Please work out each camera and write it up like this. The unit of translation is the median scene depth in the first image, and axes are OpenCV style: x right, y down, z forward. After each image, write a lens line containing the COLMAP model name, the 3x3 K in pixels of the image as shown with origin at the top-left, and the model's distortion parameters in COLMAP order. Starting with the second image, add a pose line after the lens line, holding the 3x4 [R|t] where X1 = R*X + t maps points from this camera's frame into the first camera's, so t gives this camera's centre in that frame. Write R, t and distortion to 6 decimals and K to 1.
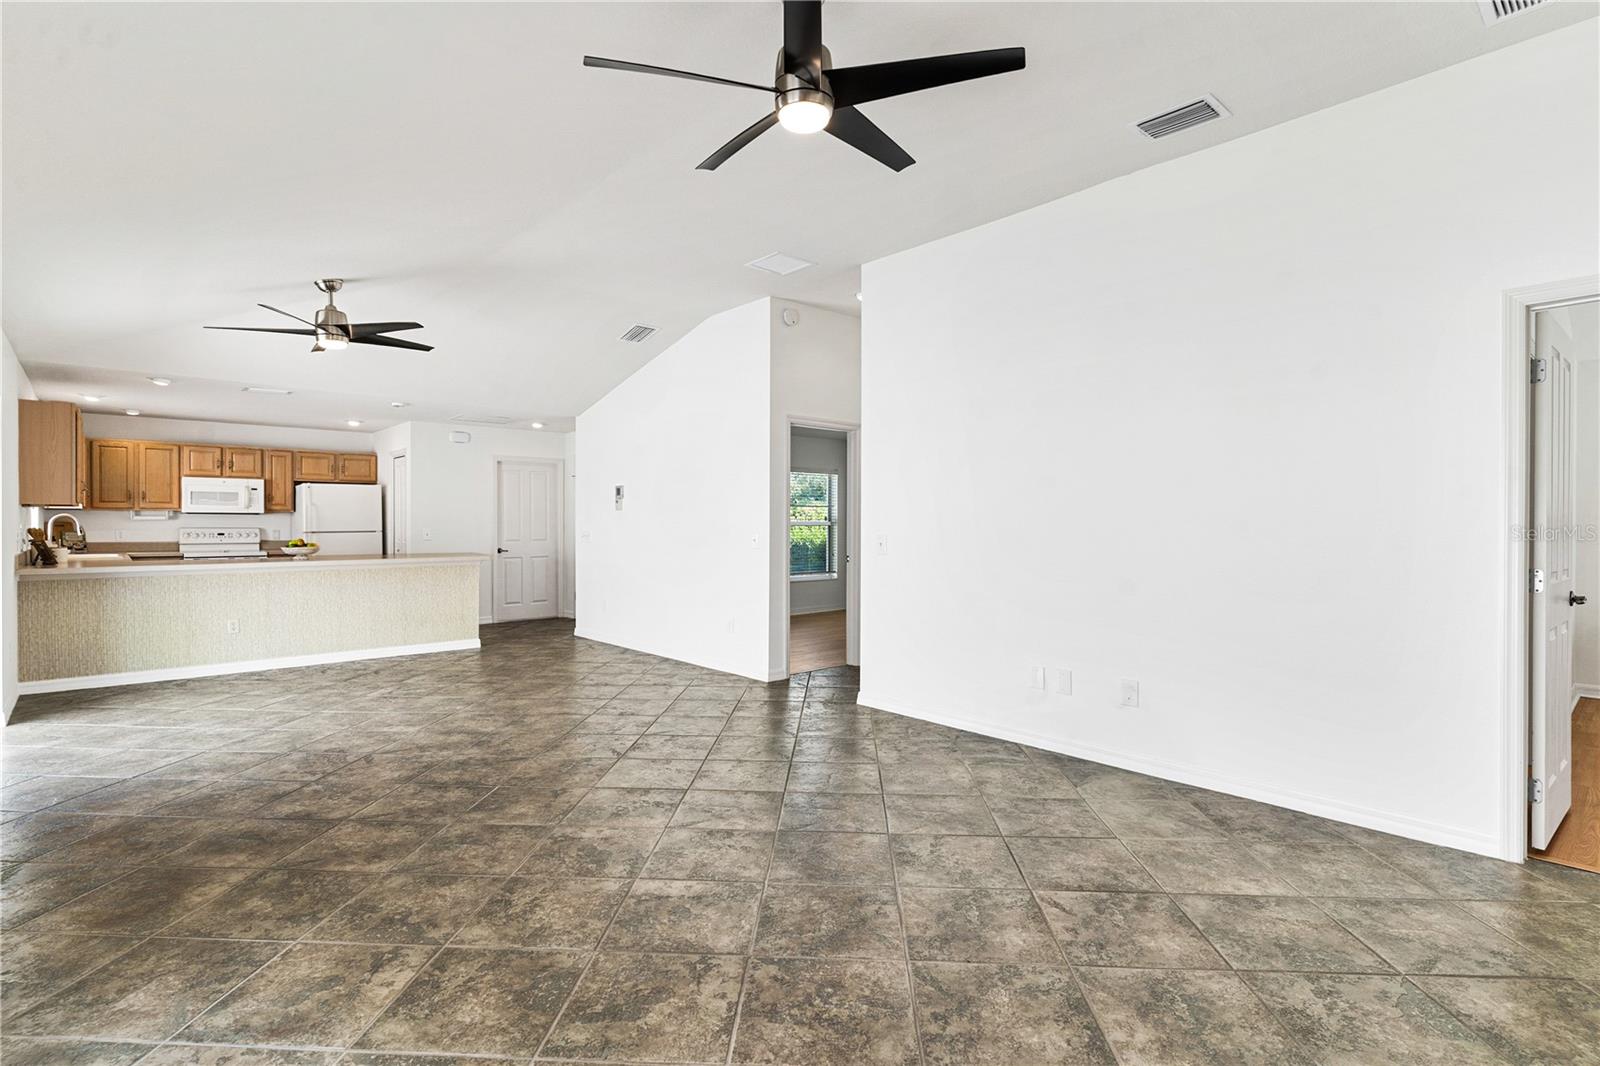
lens RADIAL K [[778.7, 0, 802.3], [0, 778.7, 528.9], [0, 0, 1]] dist [0.001713, -0.000050]
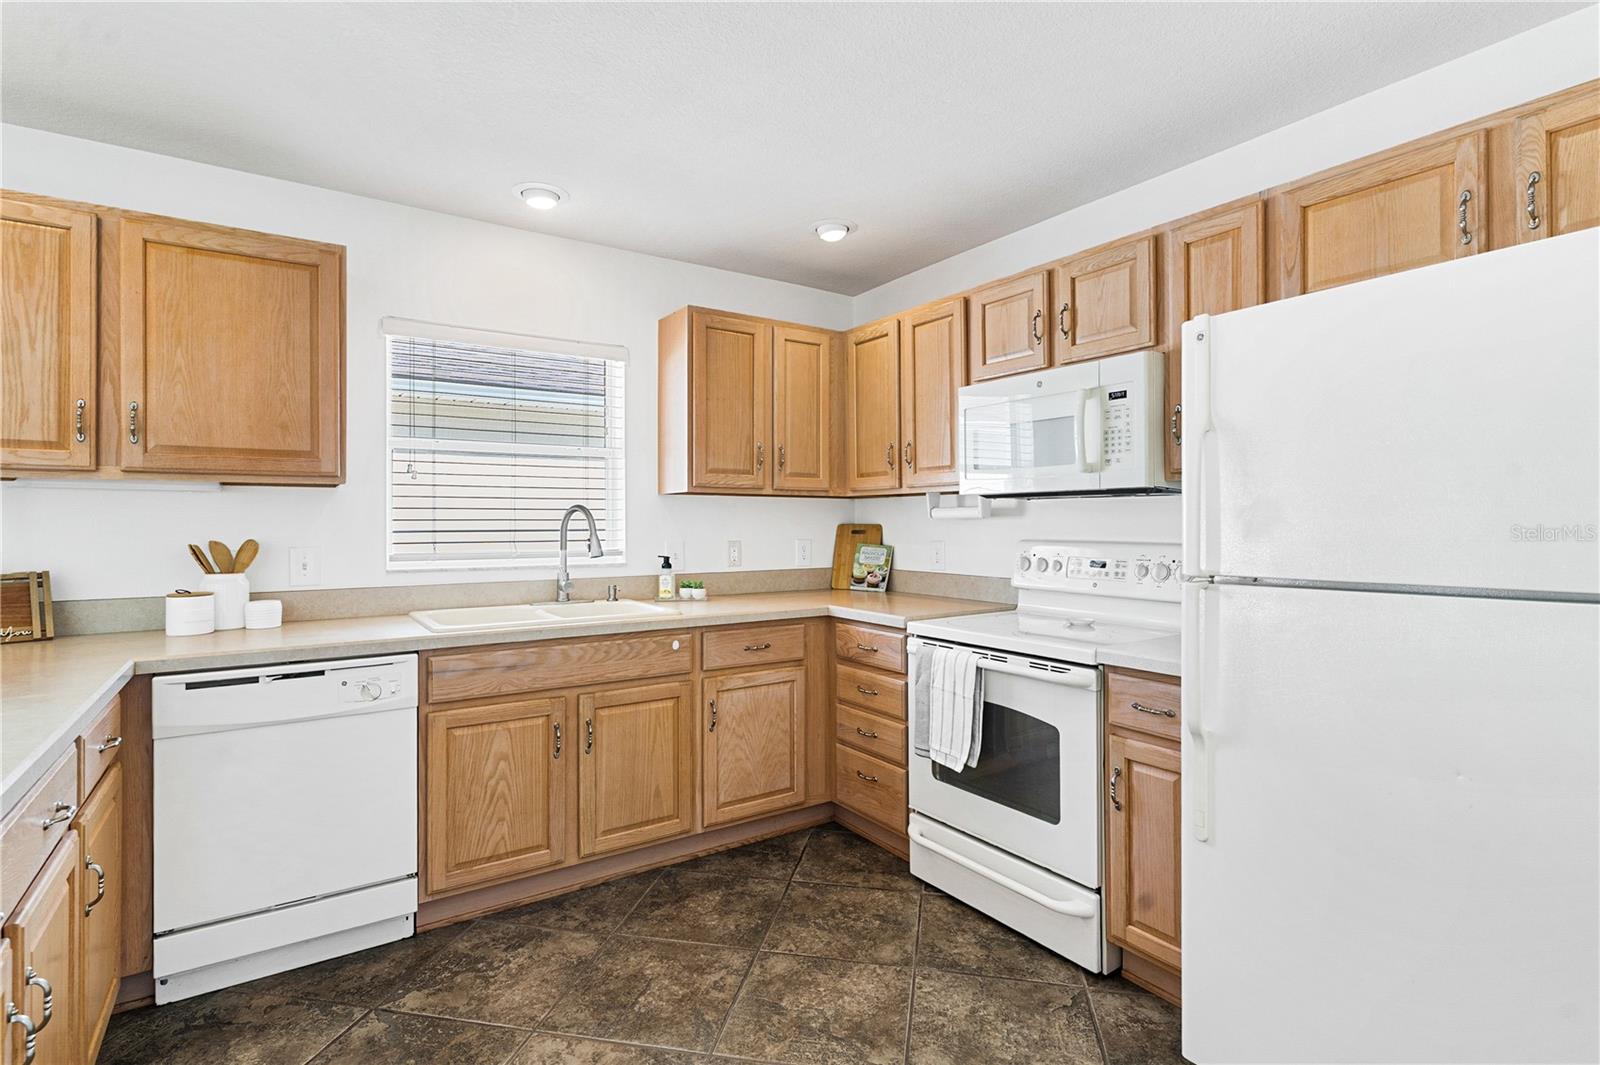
lens RADIAL K [[779.8, 0, 795.8], [0, 779.8, 516.6], [0, 0, 1]] dist [0.000684, 0.000240]
pose [[-0.139260, -0.009907, -0.990206, -0.436210], [-0.006776, 0.999936, -0.009052, -0.008092], [0.990233, 0.005449, -0.139318, 0.932931]]
